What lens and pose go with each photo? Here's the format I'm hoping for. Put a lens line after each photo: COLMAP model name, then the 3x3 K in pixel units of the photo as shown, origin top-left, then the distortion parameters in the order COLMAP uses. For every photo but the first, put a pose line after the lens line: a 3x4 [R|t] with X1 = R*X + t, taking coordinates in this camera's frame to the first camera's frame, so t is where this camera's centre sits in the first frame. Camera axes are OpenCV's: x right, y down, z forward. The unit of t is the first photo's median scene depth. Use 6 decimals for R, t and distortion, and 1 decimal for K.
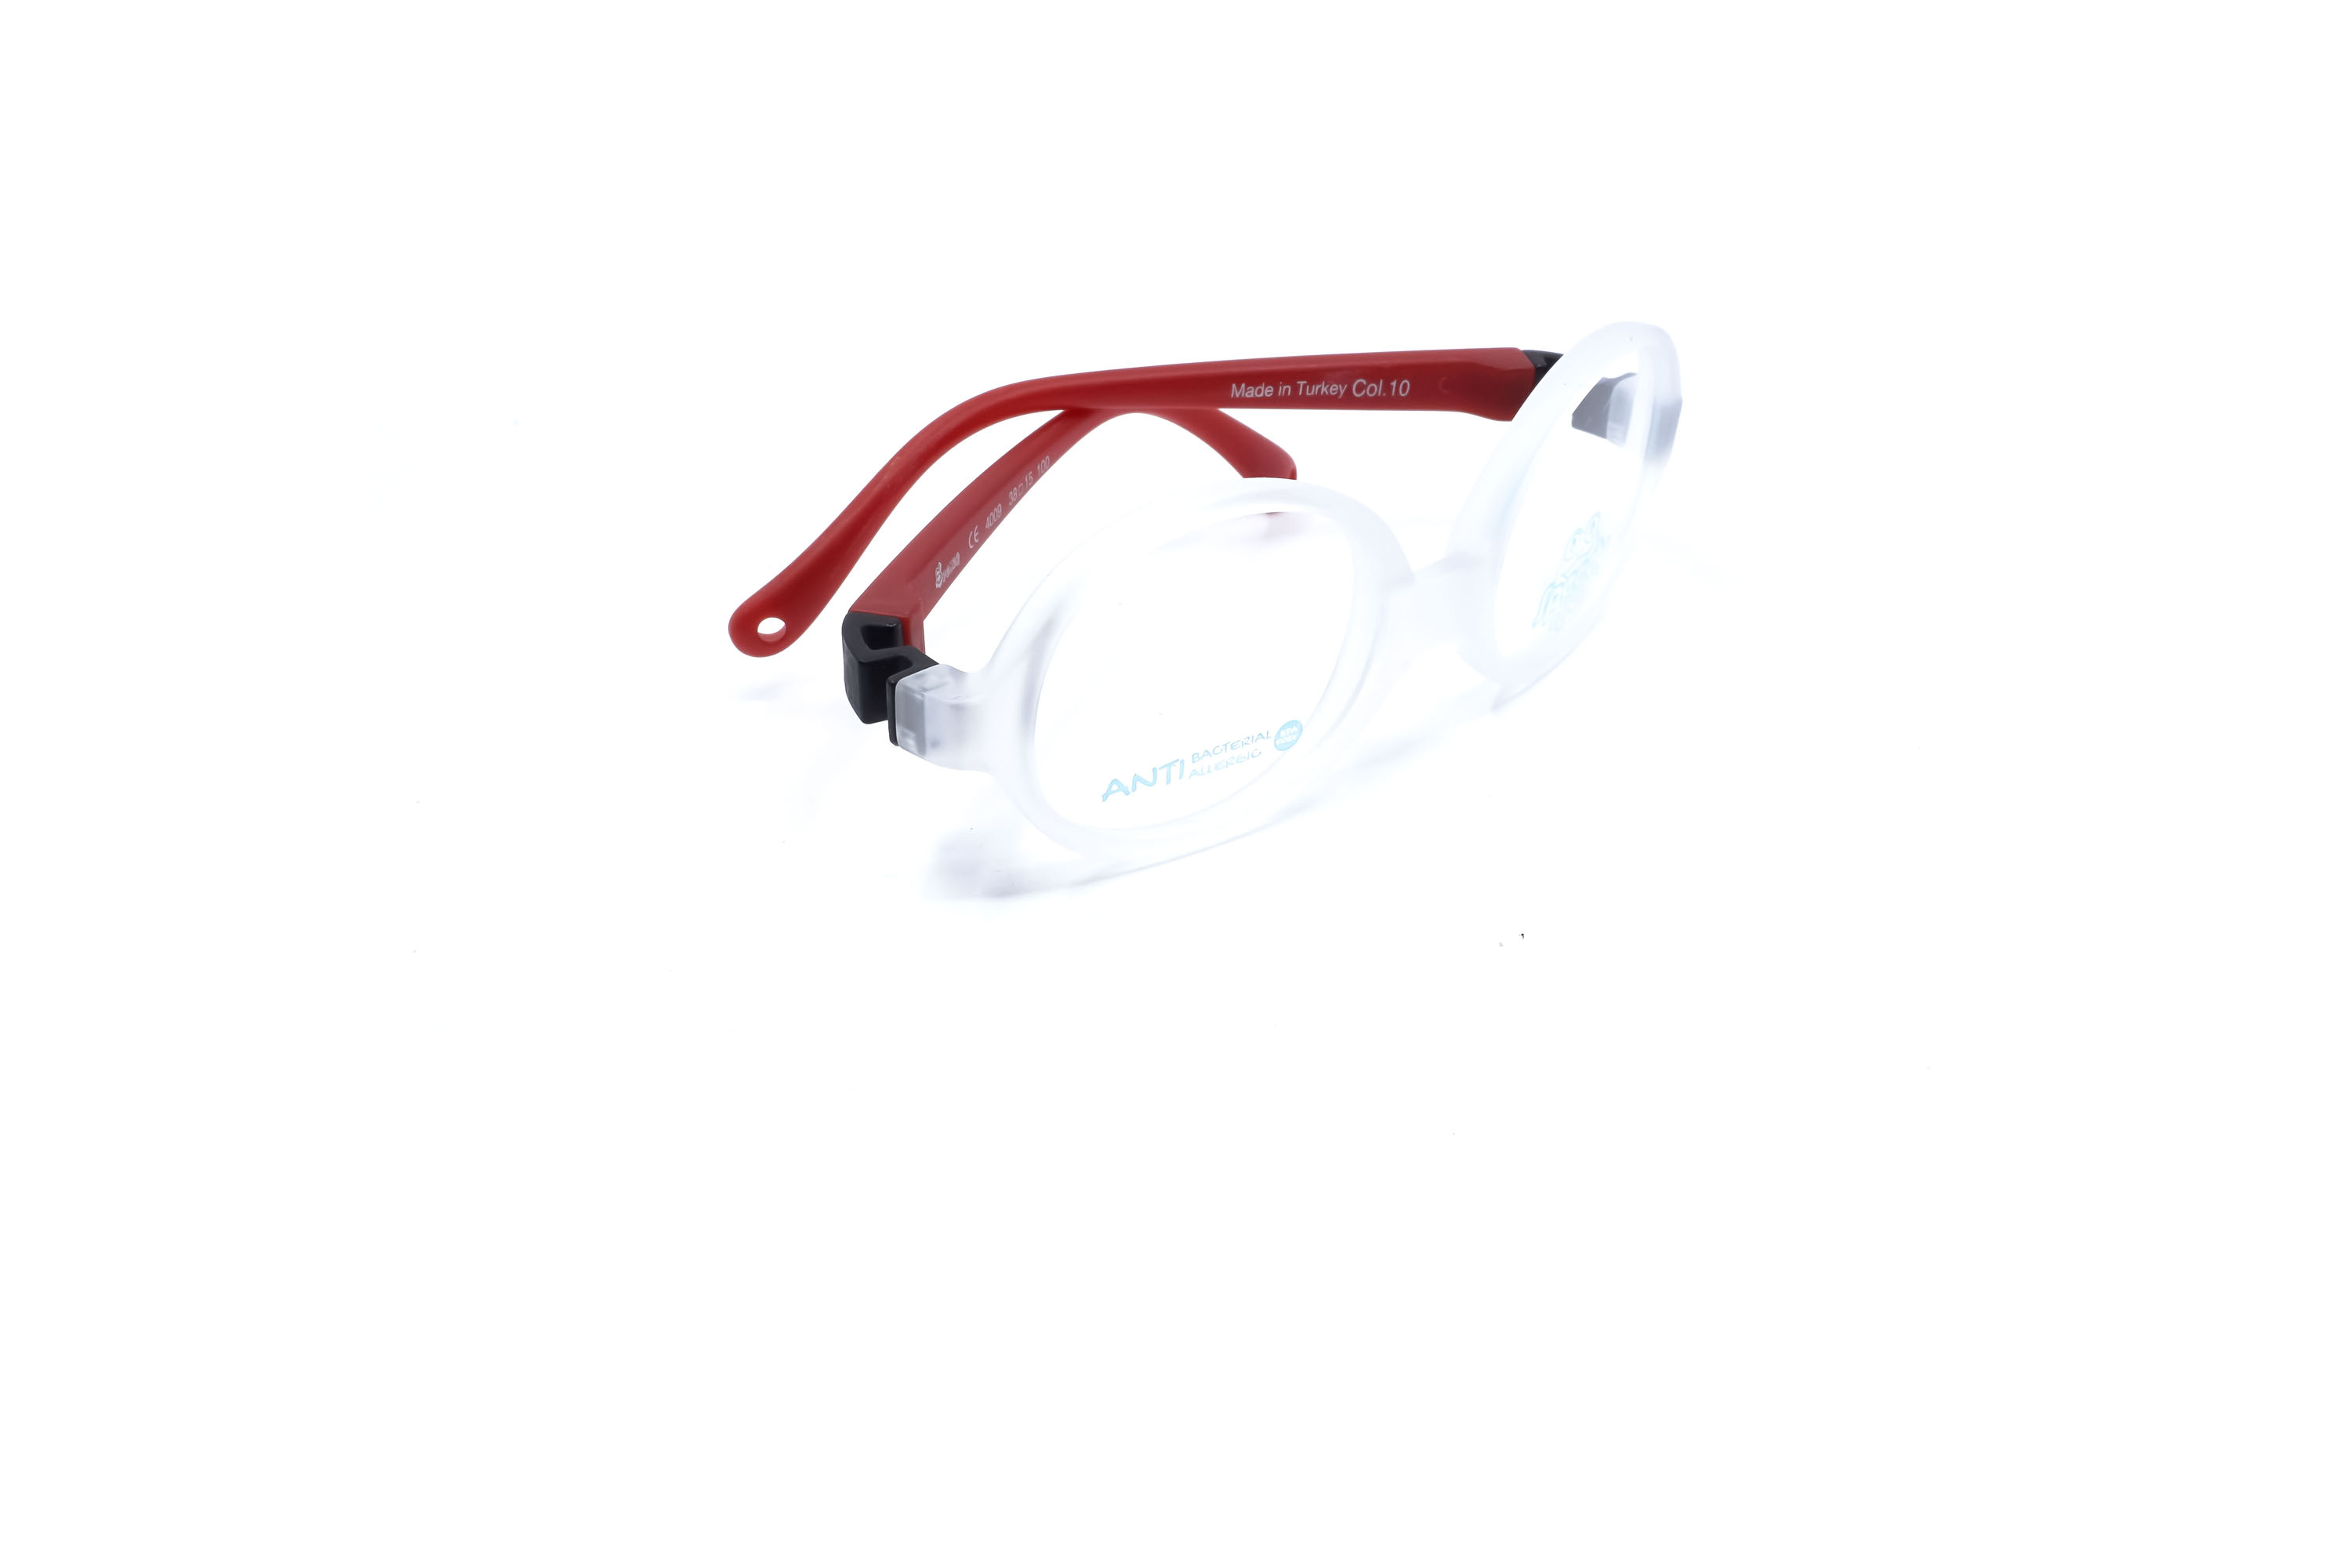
lens RADIAL K [[2434.9, 0, 1176.0], [0, 2434.9, 784.0], [0, 0, 1]] dist [0.013144, 0.007481]
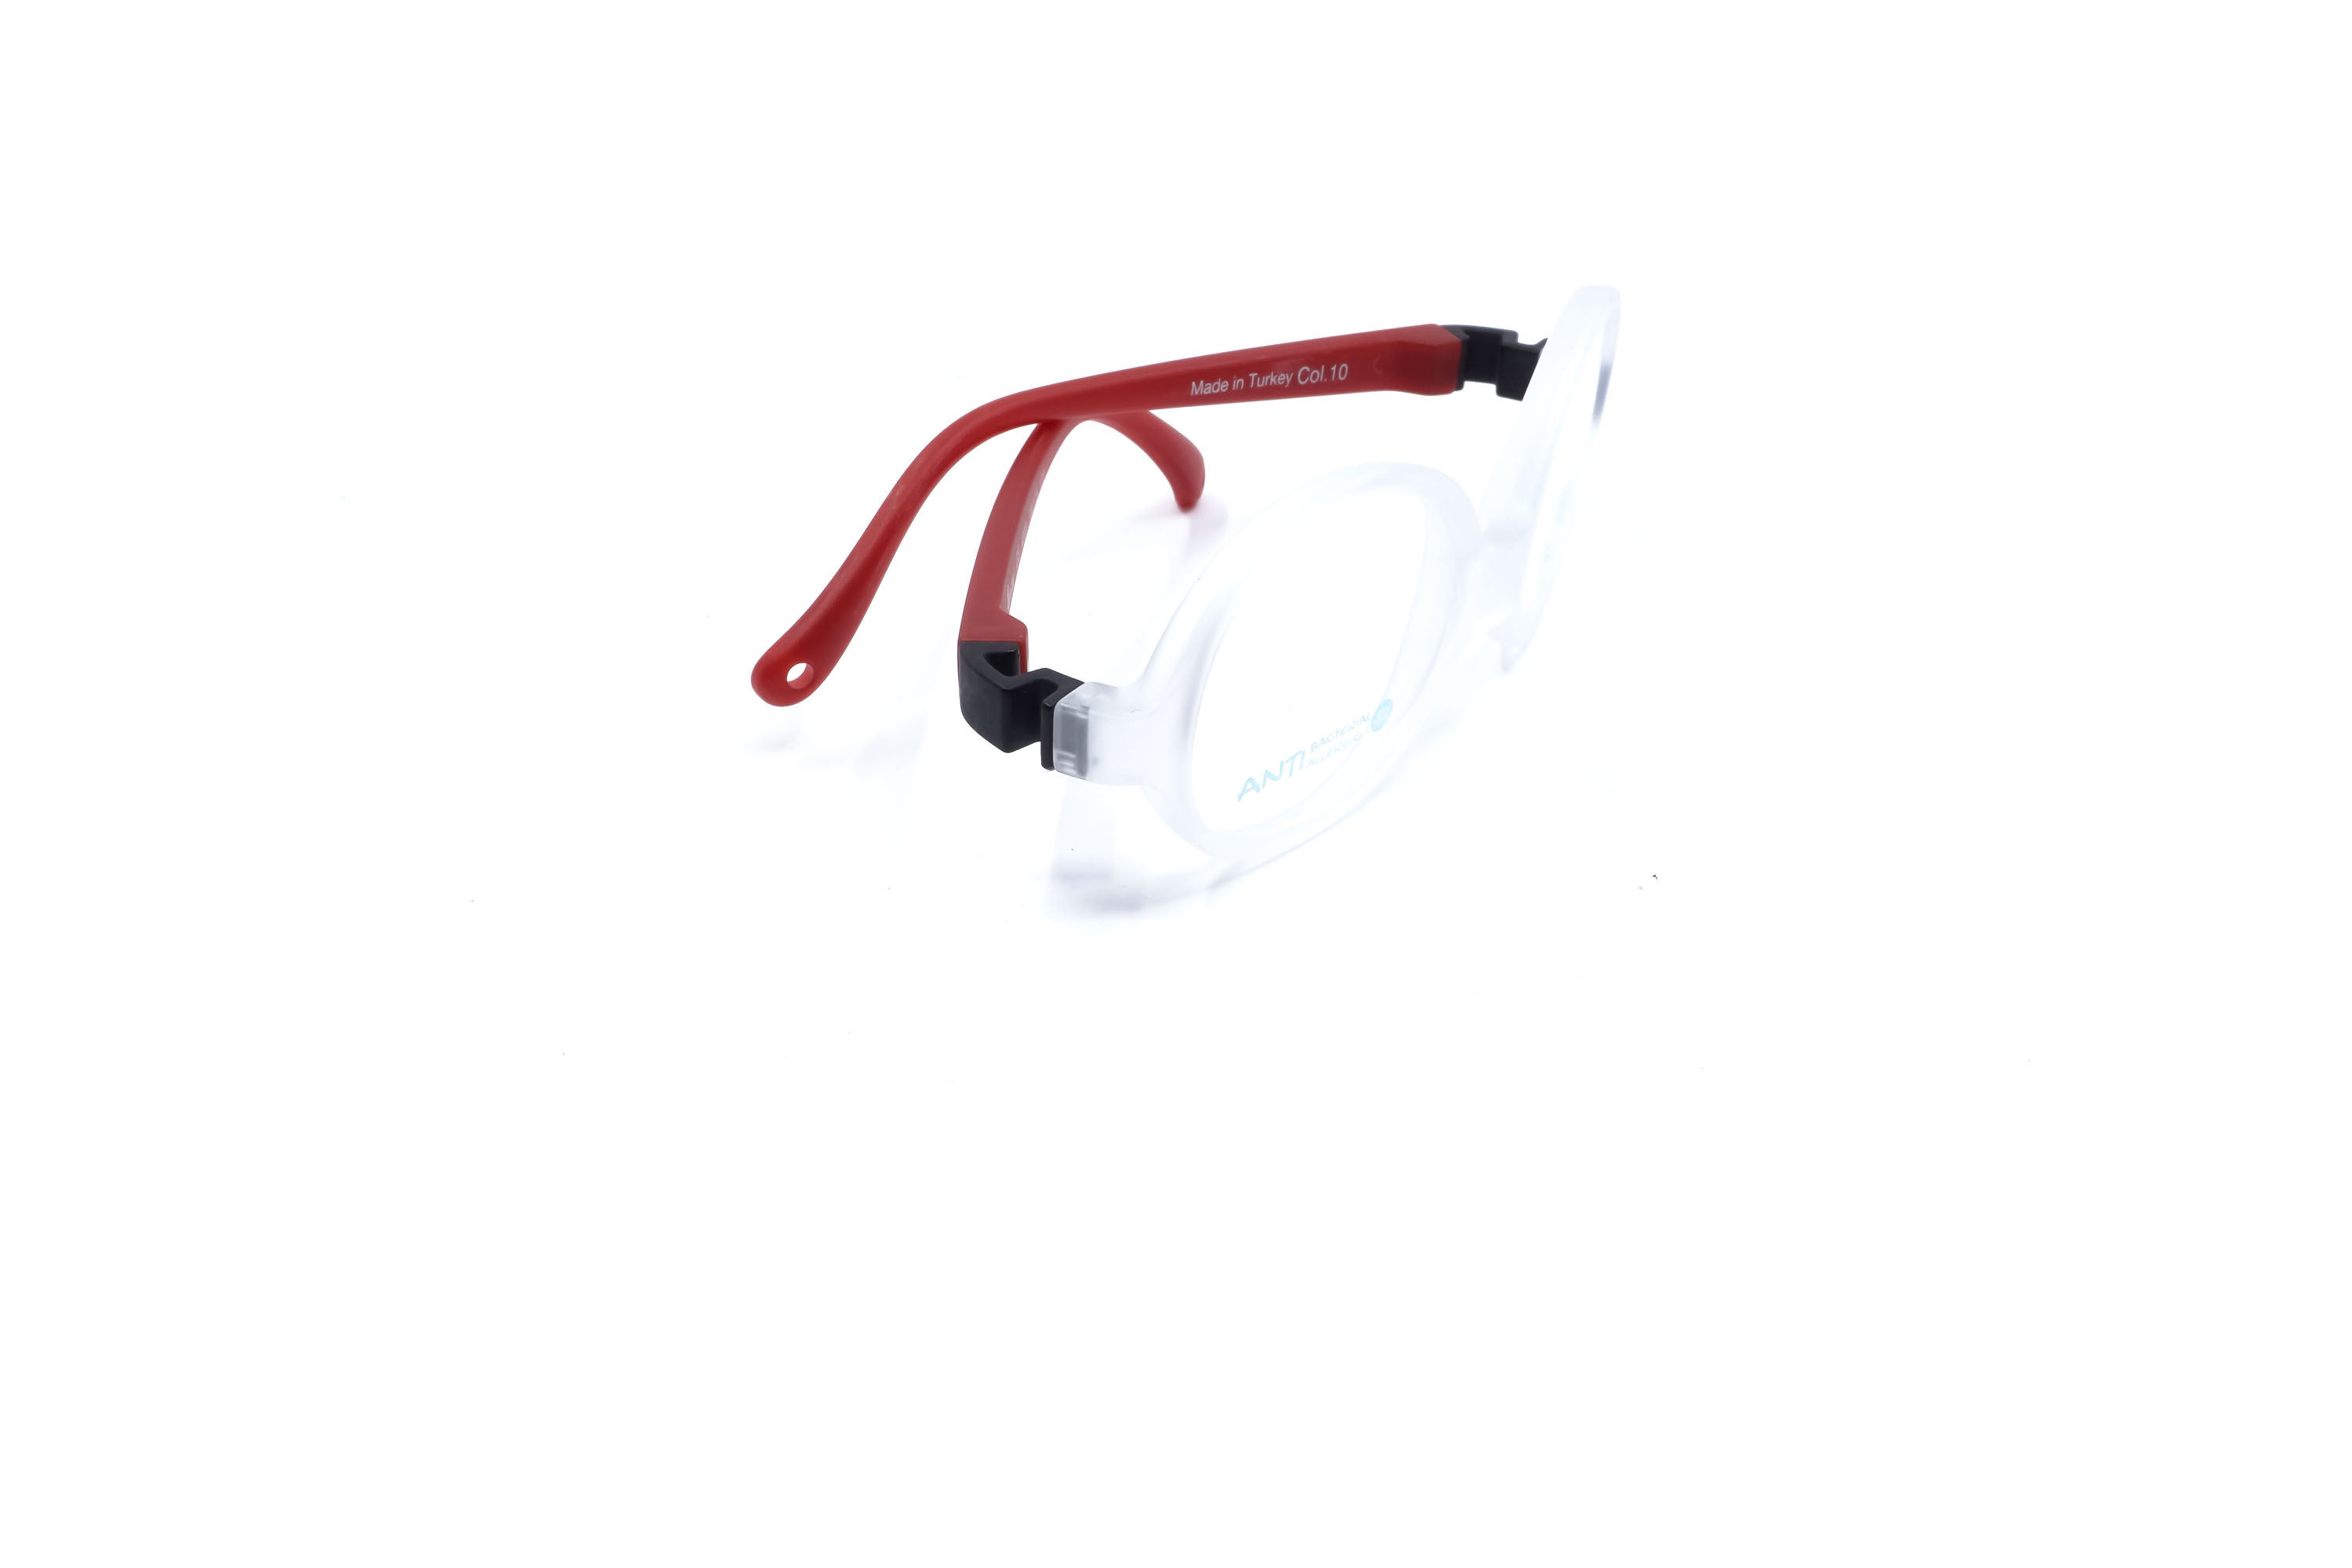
lens RADIAL K [[2434.9, 0, 1176.0], [0, 2434.9, 784.0], [0, 0, 1]] dist [0.013144, 0.007481]
pose [[0.966239, -0.125326, 0.225113, -0.241181], [0.126802, 0.991896, 0.007948, -0.009536], [-0.224285, 0.020865, 0.974300, 0.031090]]
